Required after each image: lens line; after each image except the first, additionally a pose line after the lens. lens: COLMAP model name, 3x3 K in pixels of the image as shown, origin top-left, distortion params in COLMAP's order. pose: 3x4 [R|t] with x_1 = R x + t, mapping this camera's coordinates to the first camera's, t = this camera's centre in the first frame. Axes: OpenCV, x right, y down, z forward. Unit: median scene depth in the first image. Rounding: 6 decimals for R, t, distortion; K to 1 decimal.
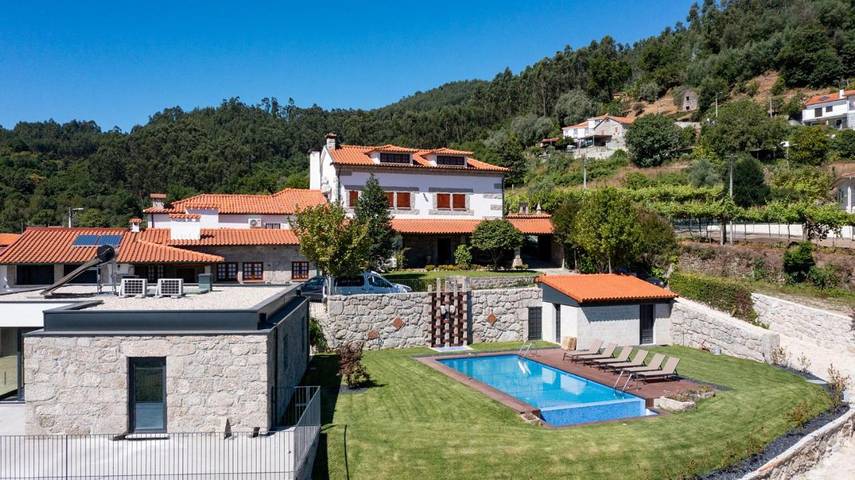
lens RADIAL K [[658.2, 0, 427.5], [0, 658.2, 240.0], [0, 0, 1]] dist [-0.006862, 0.000798]
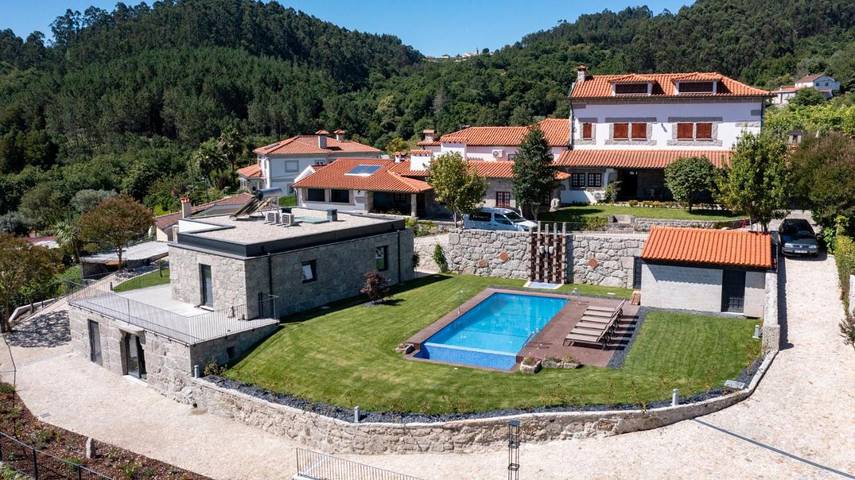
lens RADIAL K [[658.2, 0, 427.5], [0, 658.2, 240.0], [0, 0, 1]] dist [-0.006862, 0.000798]
pose [[0.745216, 0.107464, -0.658106, 0.604829], [0.000067, 0.986917, 0.161231, -0.088843], [0.666823, -0.120196, 0.735459, 0.055181]]
